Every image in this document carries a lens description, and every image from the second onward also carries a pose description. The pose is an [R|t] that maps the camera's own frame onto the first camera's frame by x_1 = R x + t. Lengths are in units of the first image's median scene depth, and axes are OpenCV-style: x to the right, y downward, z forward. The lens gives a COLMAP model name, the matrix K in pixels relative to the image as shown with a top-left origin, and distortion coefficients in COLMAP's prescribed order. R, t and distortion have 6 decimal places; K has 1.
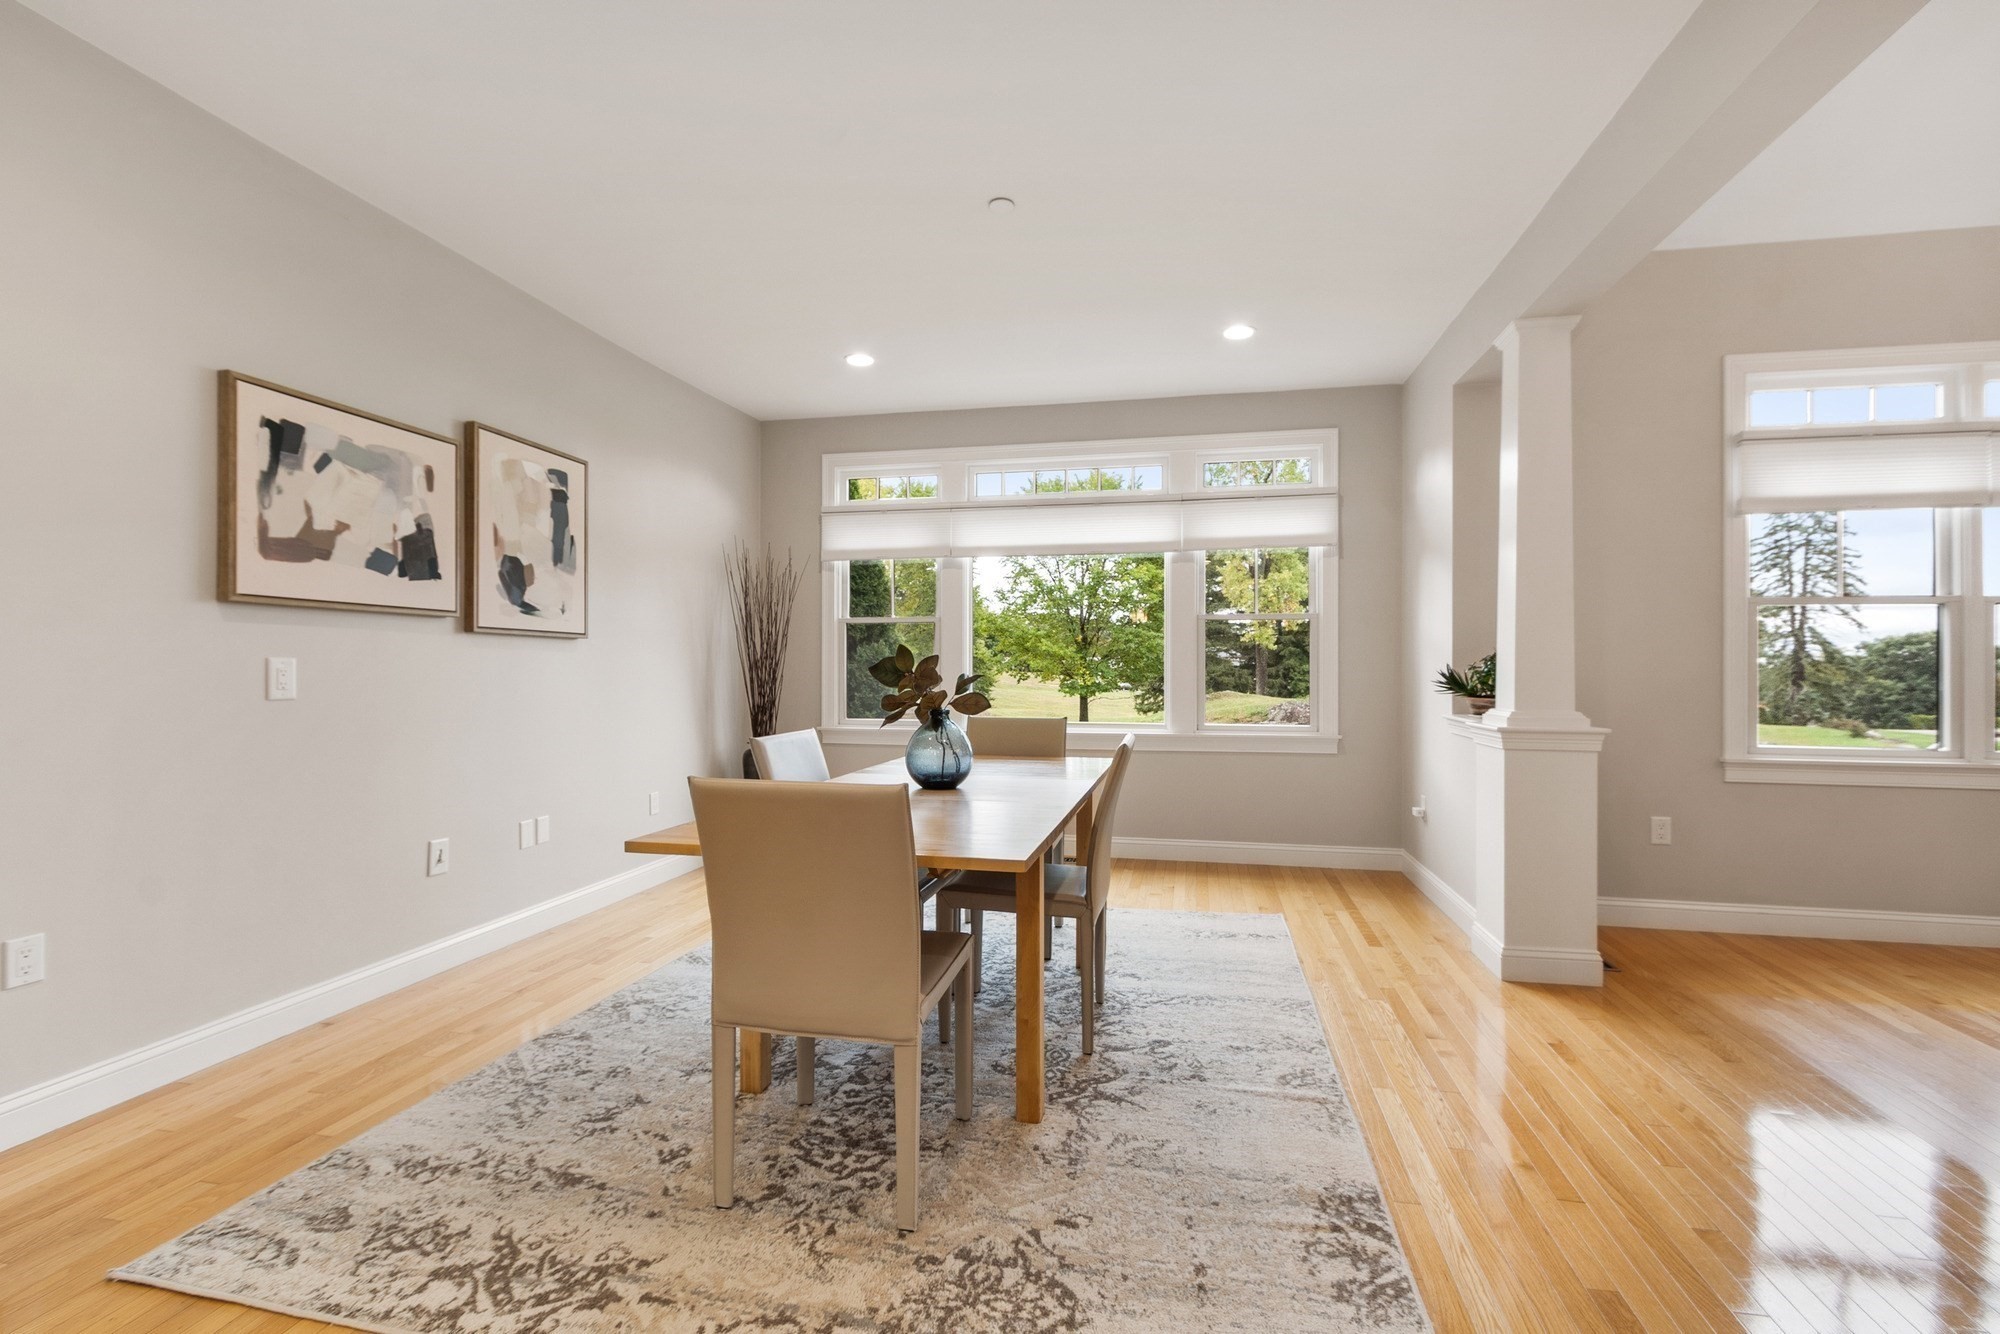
lens RADIAL K [[888.9, 0, 999.9], [0, 888.9, 668.6], [0, 0, 1]] dist [-0.000129, 0.000011]
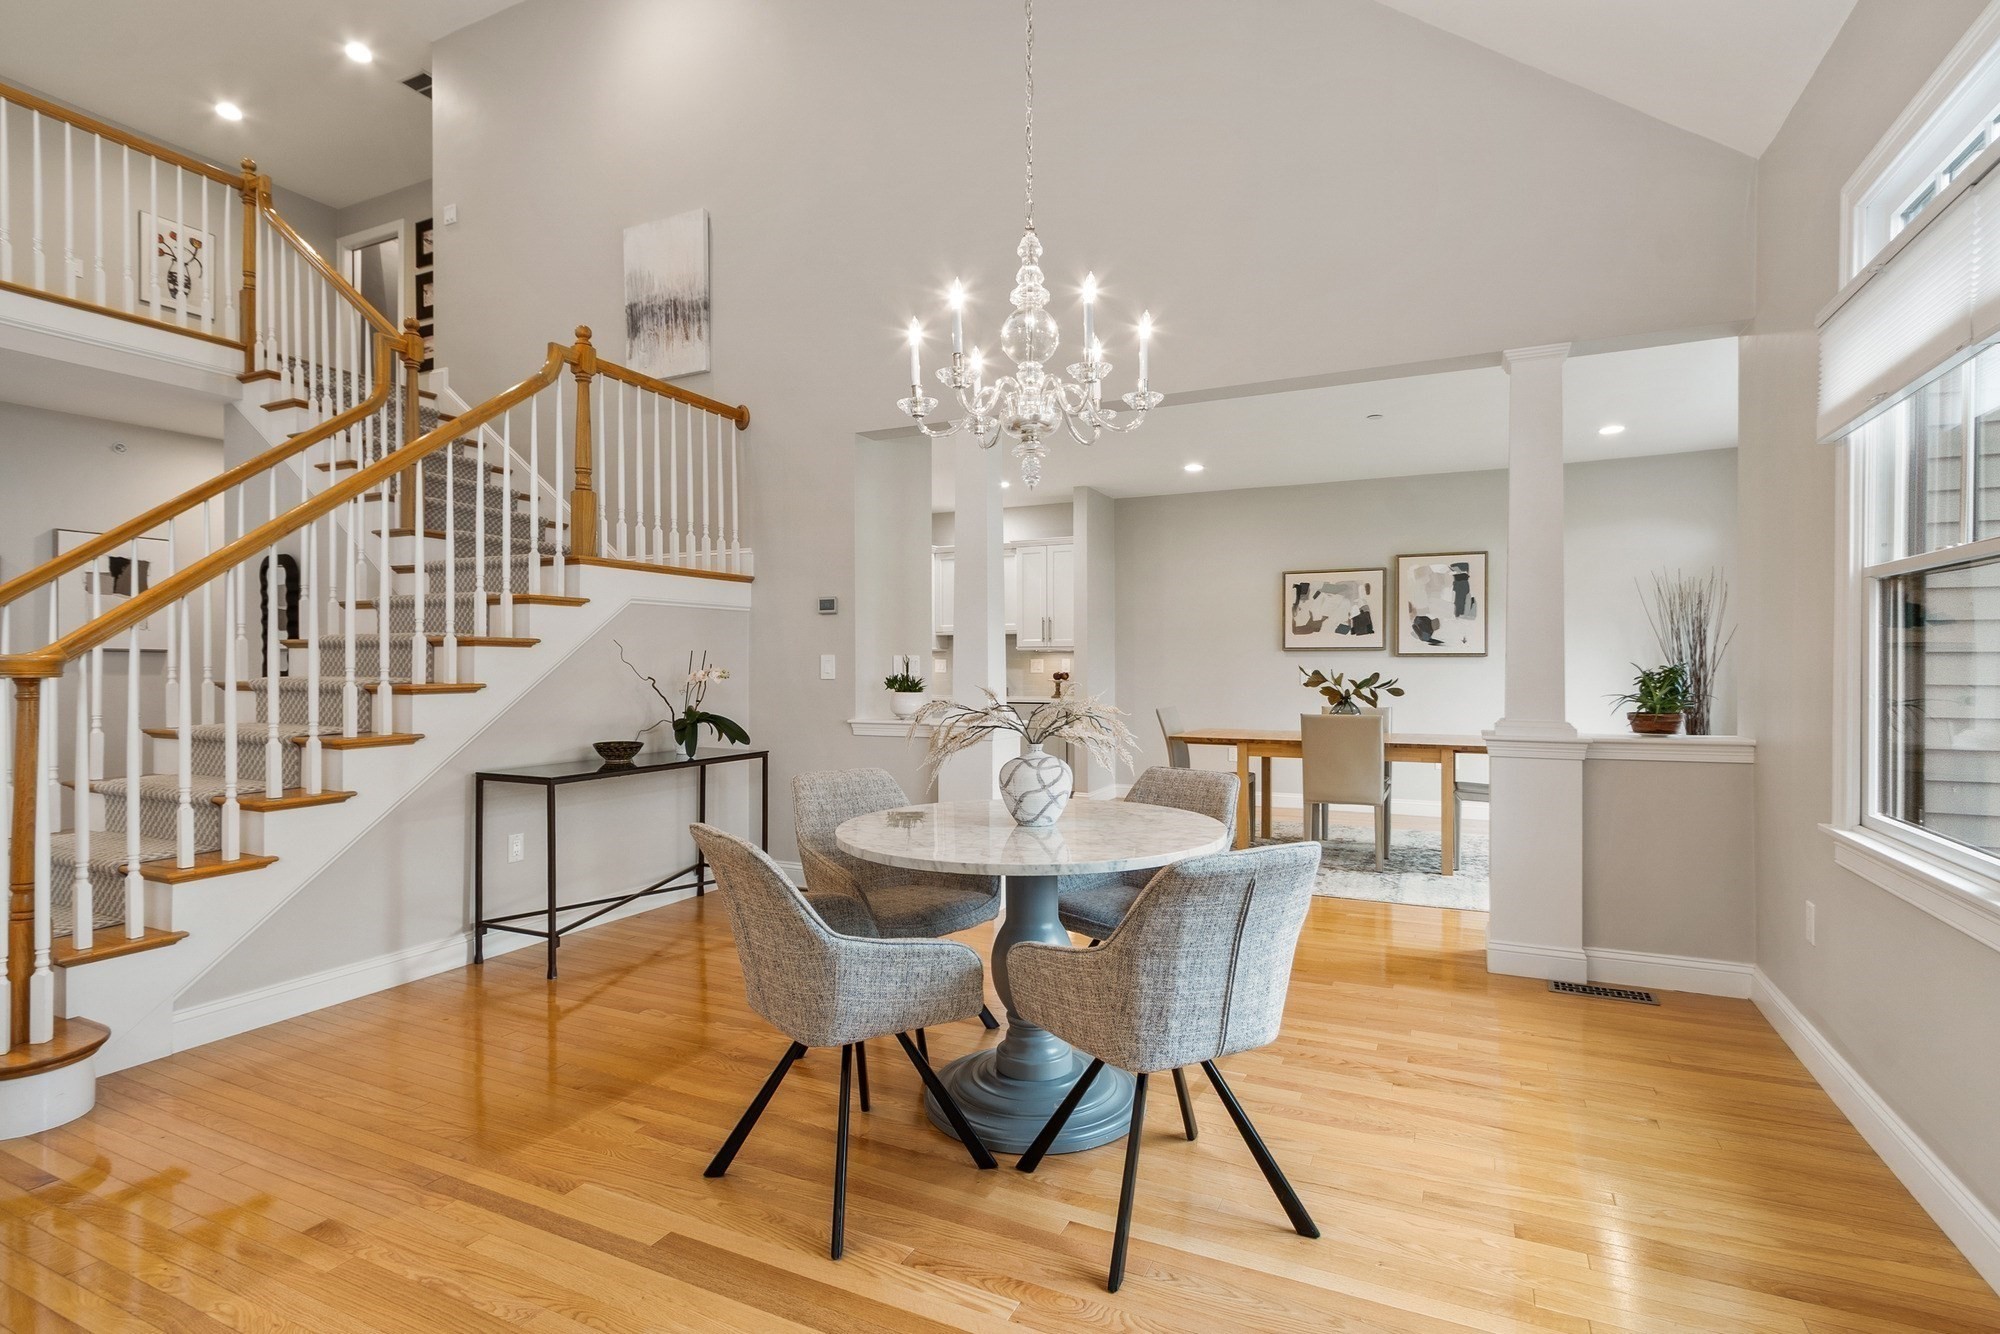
lens RADIAL K [[962.7, 0, 998.6], [0, 962.7, 669.7], [0, 0, 1]] dist [0.000134, 0.000002]
pose [[-0.233512, 0.005004, -0.972341, 2.231492], [0.002144, 0.999987, 0.004632, -0.026353], [0.972352, -0.001003, -0.233520, 0.757813]]
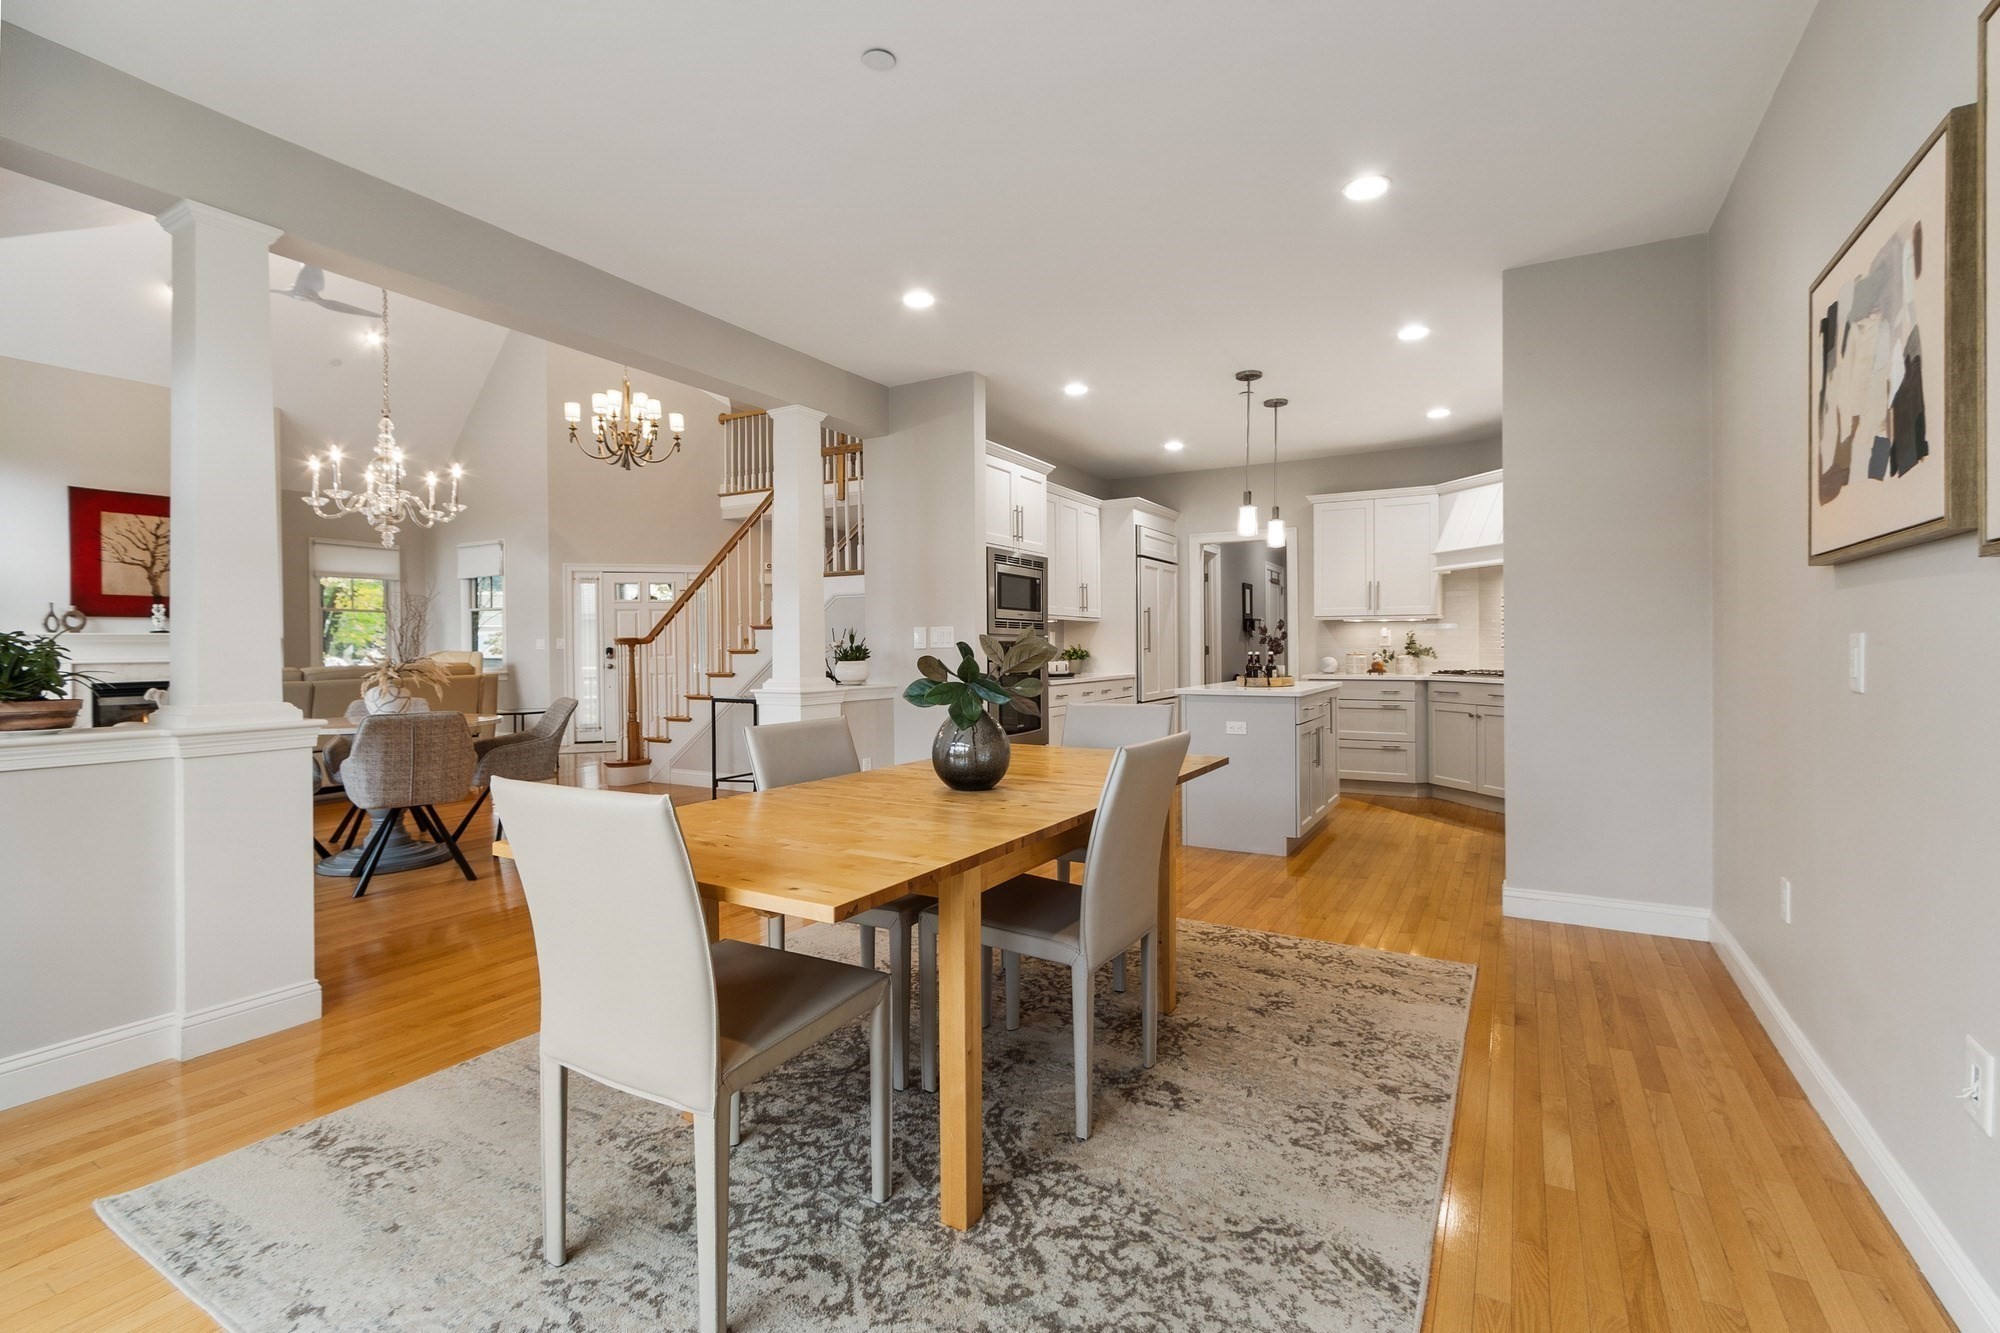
lens RADIAL K [[888.9, 0, 1003.4], [0, 888.9, 651.3], [0, 0, 1]] dist [-0.000129, 0.000011]
pose [[-0.950808, 0.004246, 0.309751, -0.374291], [0.004711, 0.999989, 0.000755, -0.000035], [-0.309744, 0.002177, -0.950817, 1.855049]]
